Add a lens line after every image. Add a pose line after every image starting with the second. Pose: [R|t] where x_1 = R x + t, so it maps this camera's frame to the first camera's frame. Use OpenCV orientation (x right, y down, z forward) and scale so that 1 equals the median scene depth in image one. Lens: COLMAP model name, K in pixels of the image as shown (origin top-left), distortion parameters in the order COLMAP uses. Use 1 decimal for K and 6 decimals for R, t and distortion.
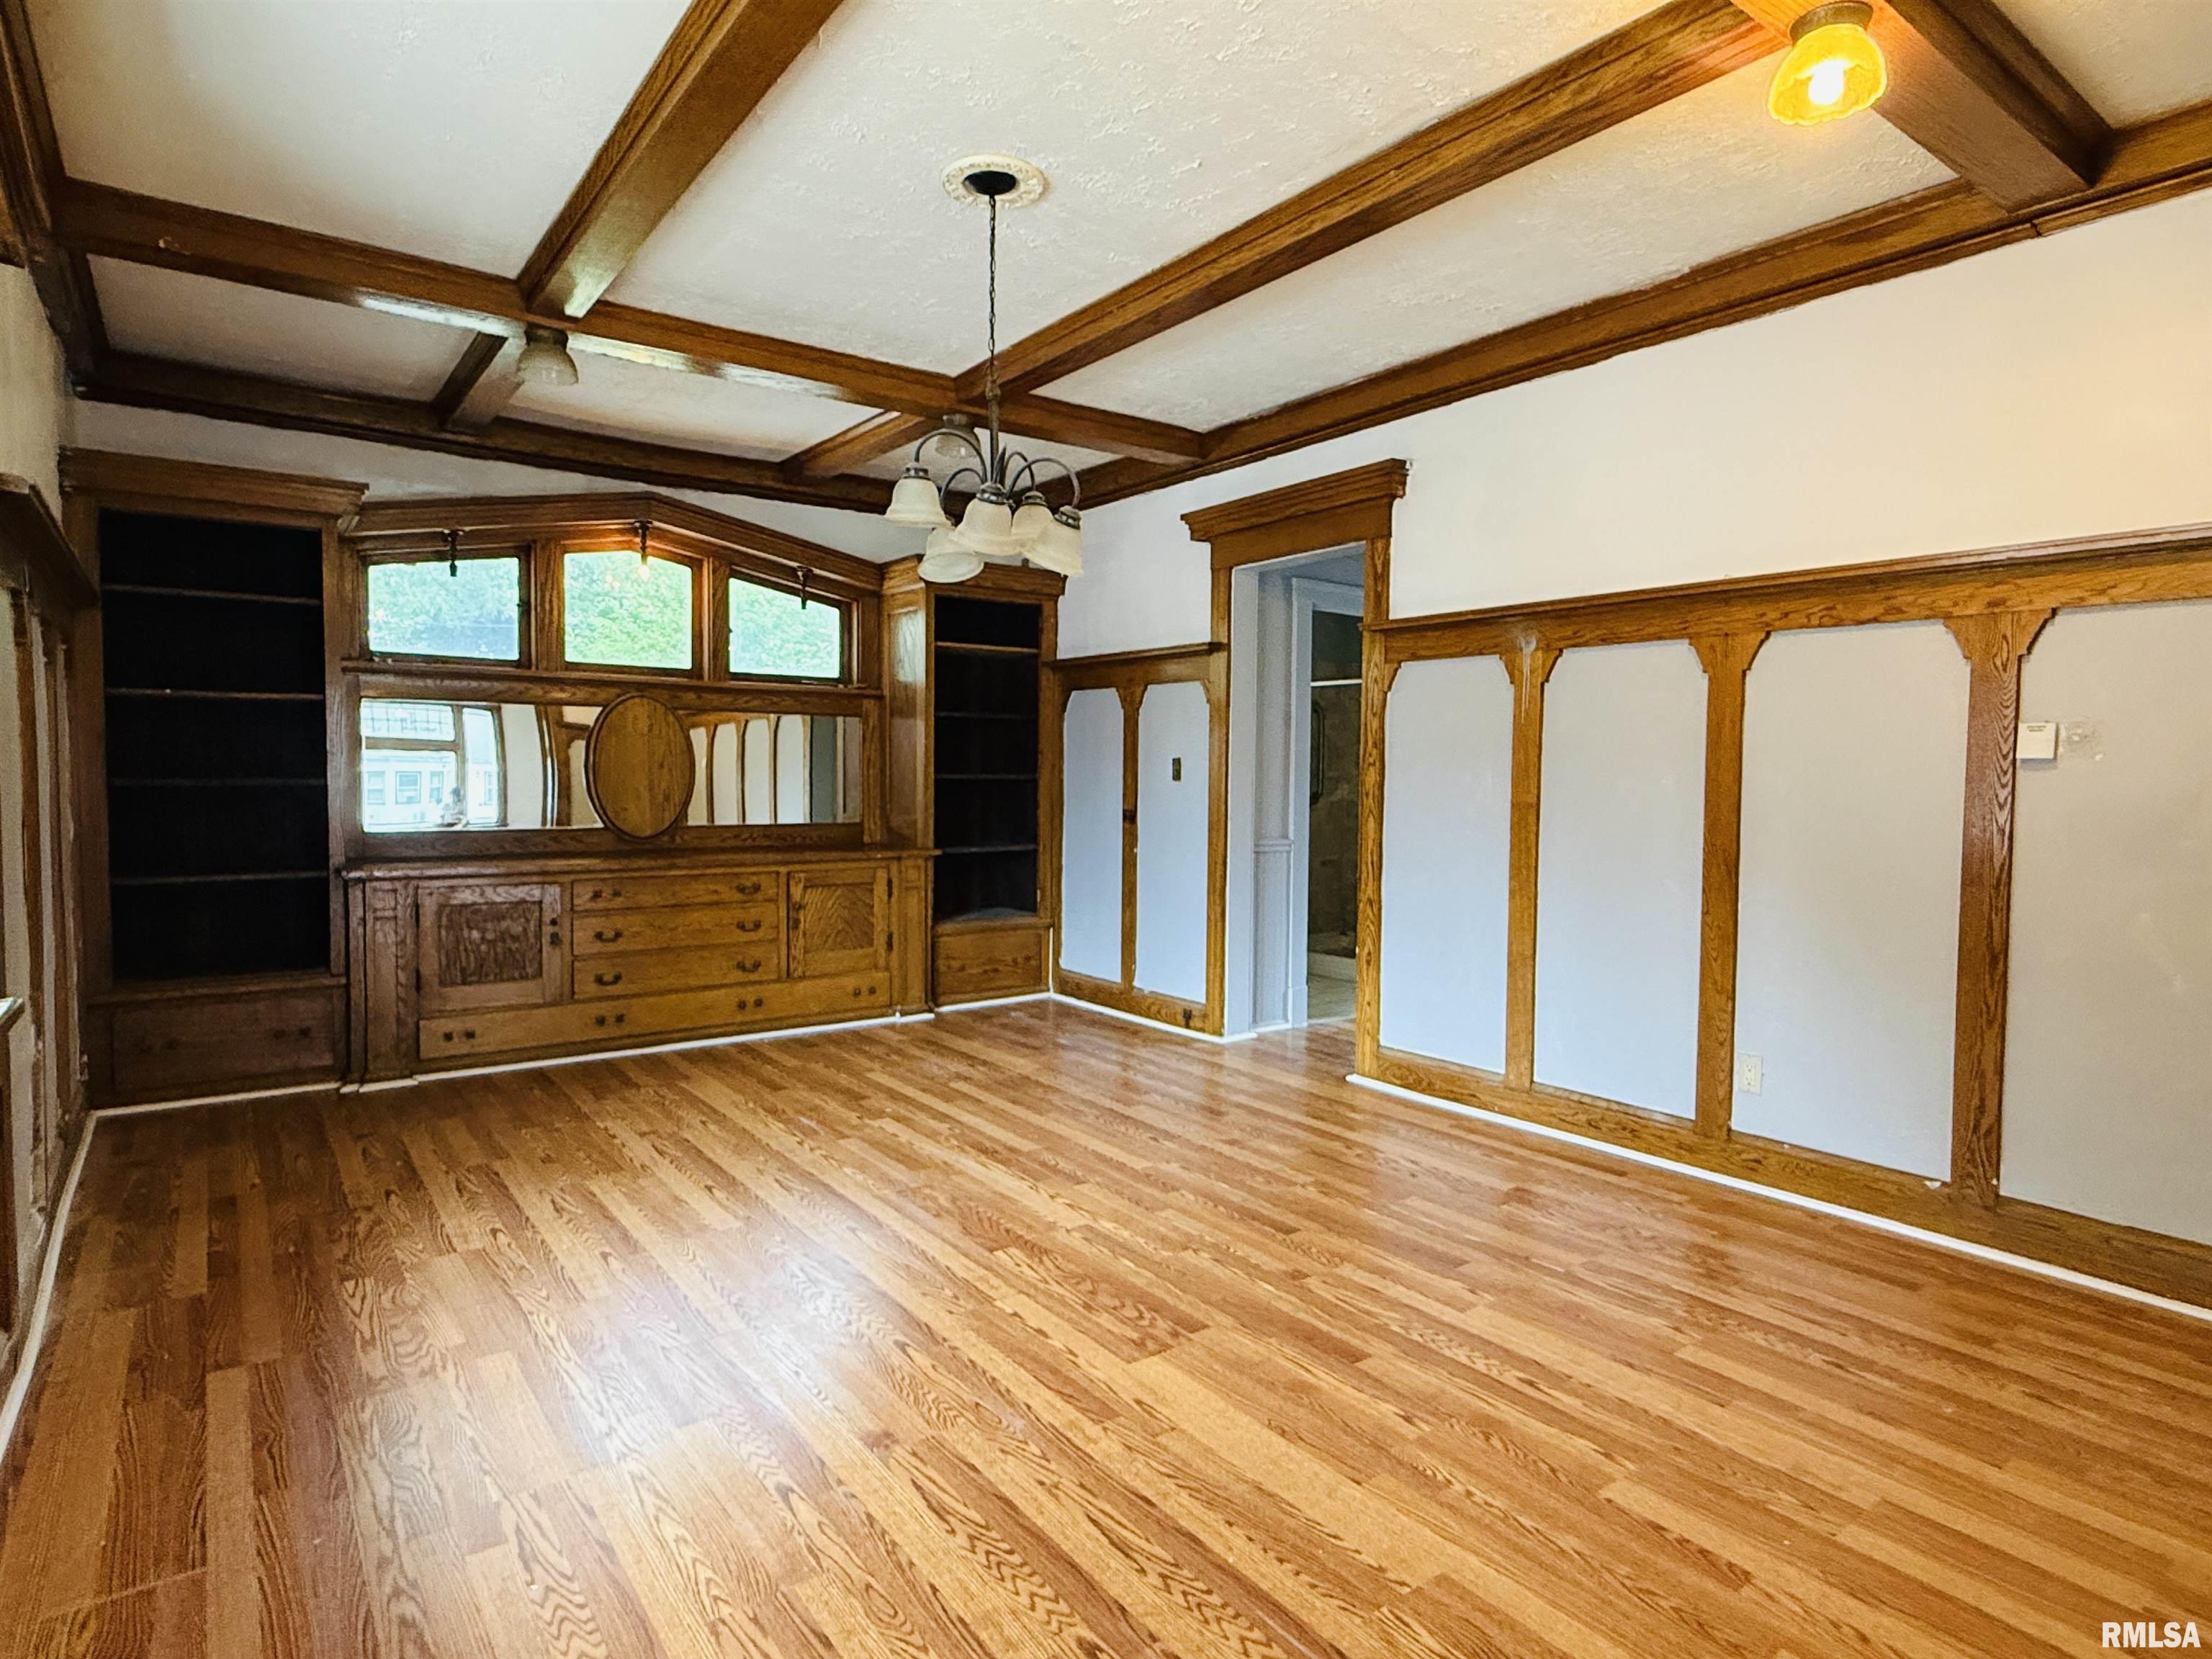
lens RADIAL K [[1260.4, 0, 1103.0], [0, 1260.4, 831.5], [0, 0, 1]] dist [-0.000631, 0.000655]
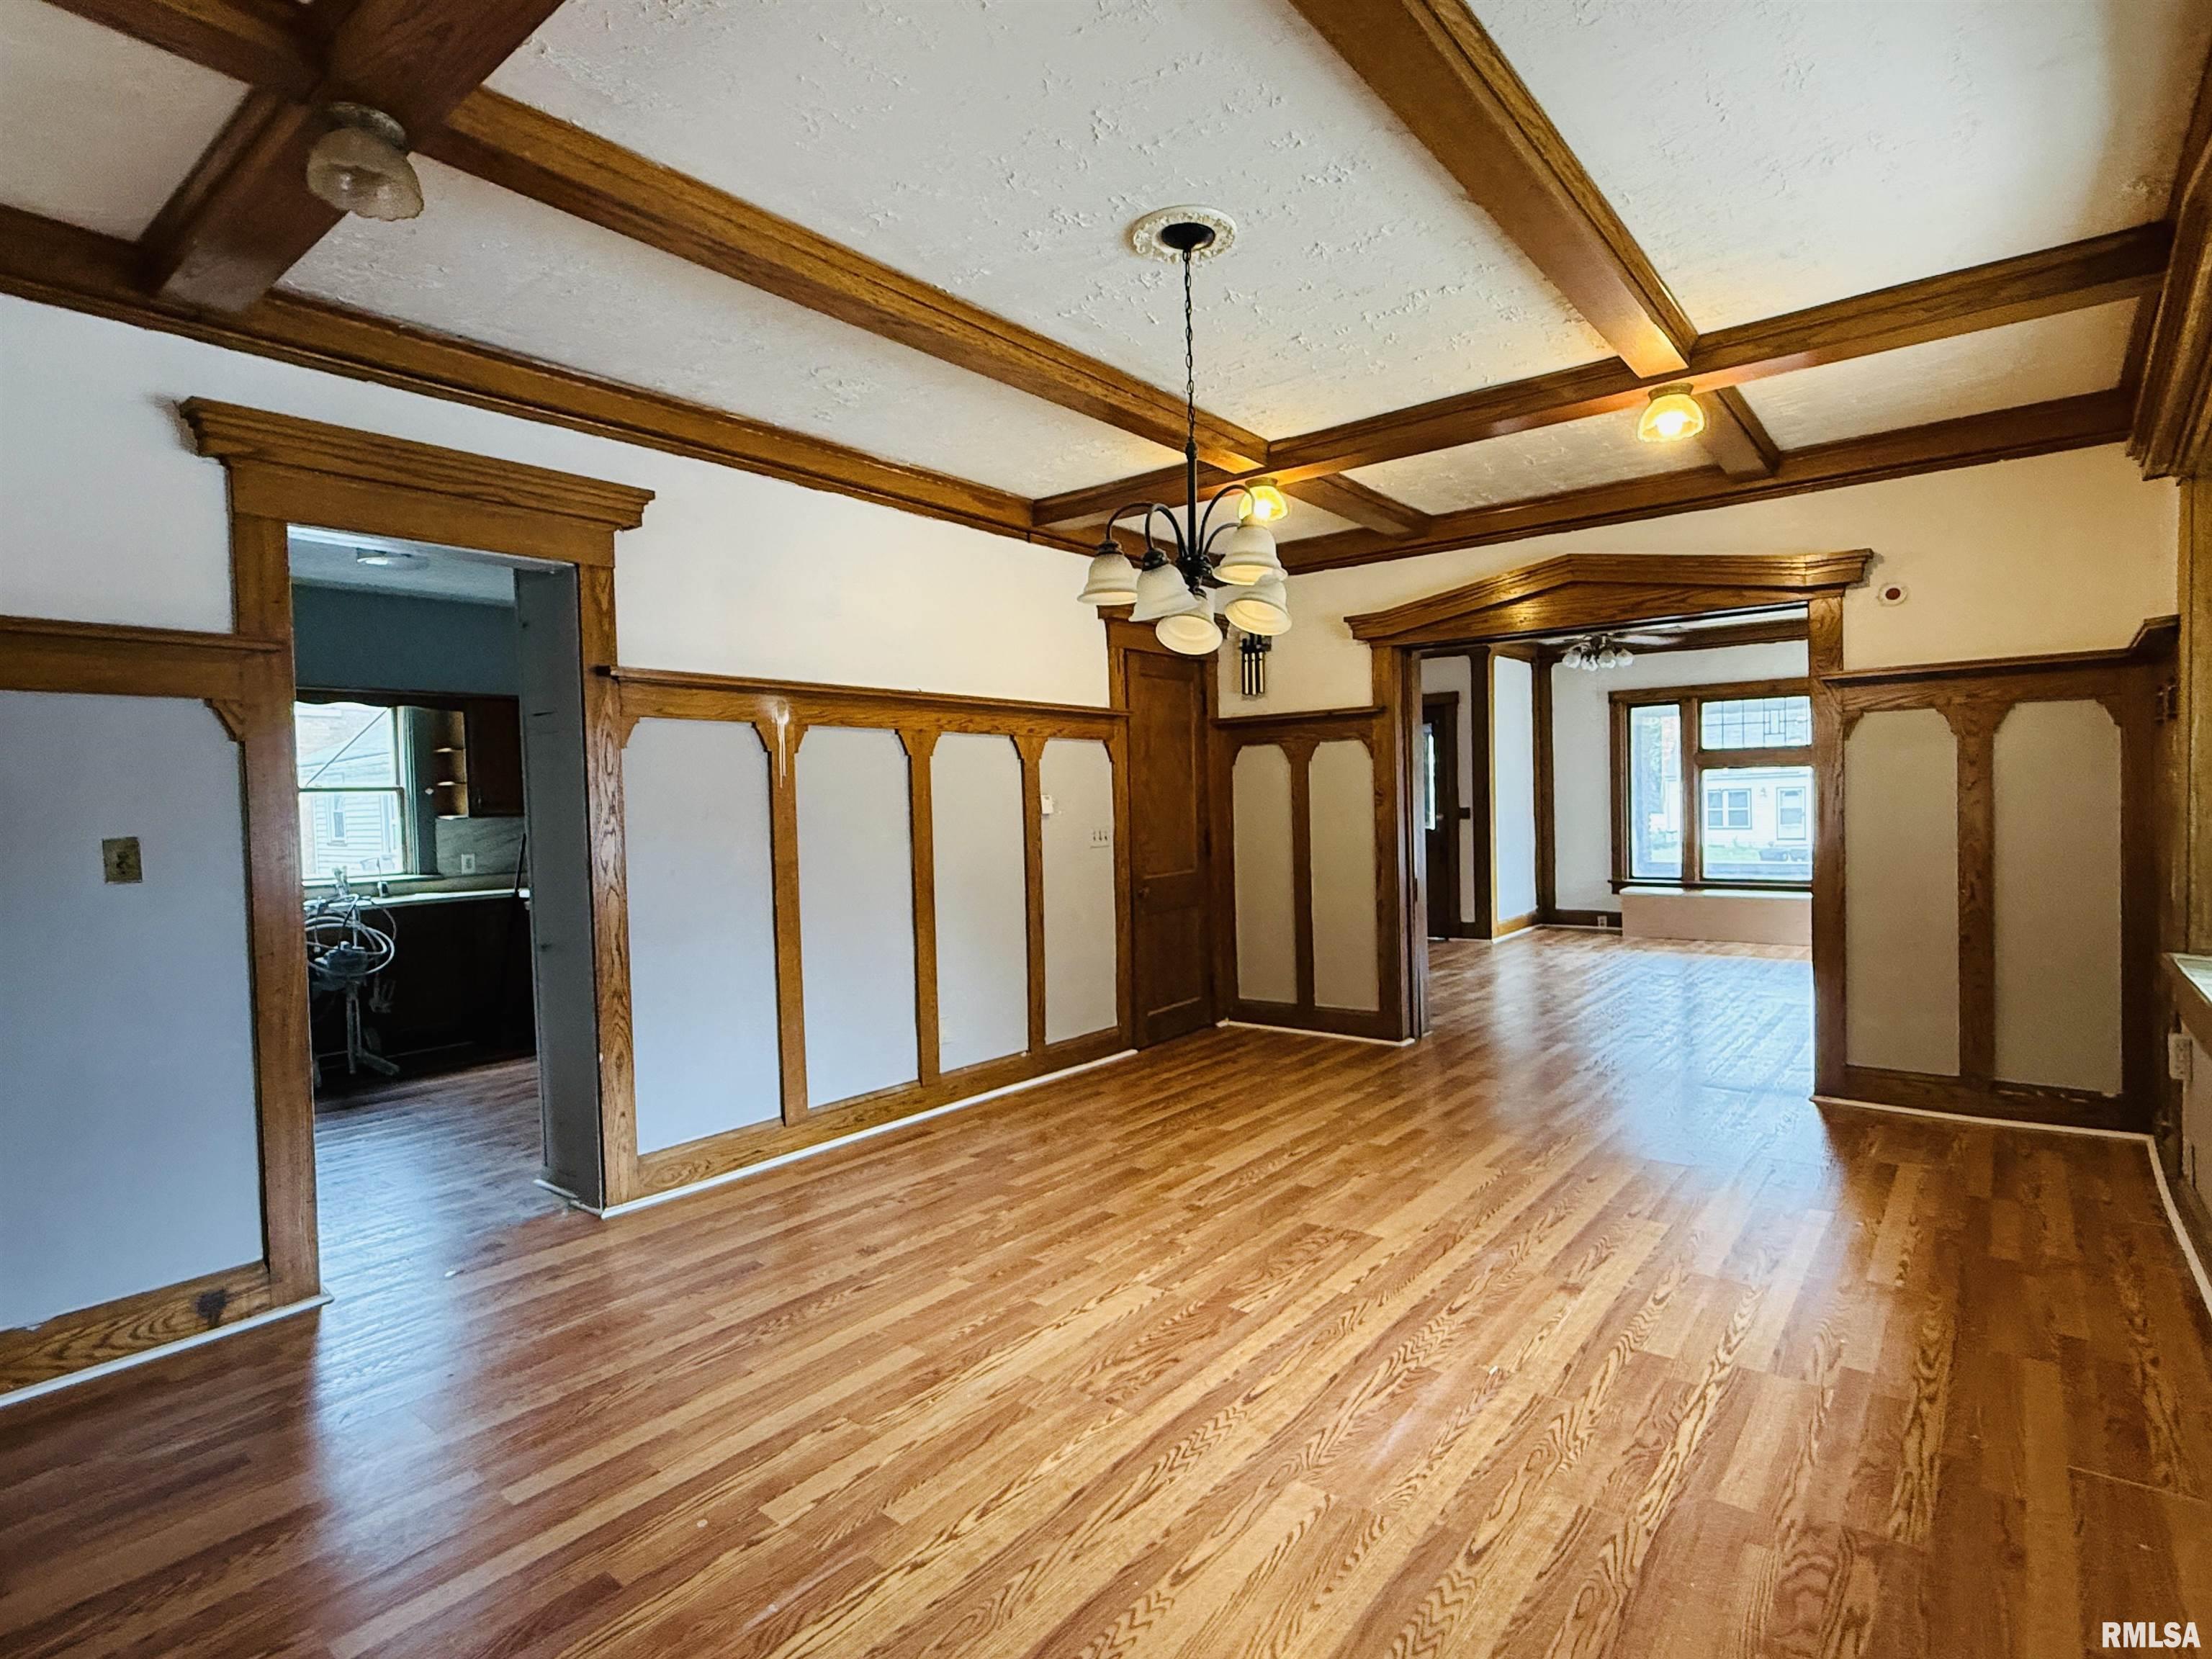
lens RADIAL K [[1064.0, 0, 1182.4], [0, 1064.0, 823.3], [0, 0, 1]] dist [-0.001979, -0.000622]
pose [[-0.287669, -0.018824, 0.957545, -0.738213], [0.069584, 0.996754, 0.040499, -0.078262], [-0.955199, 0.078281, -0.285425, 1.061072]]
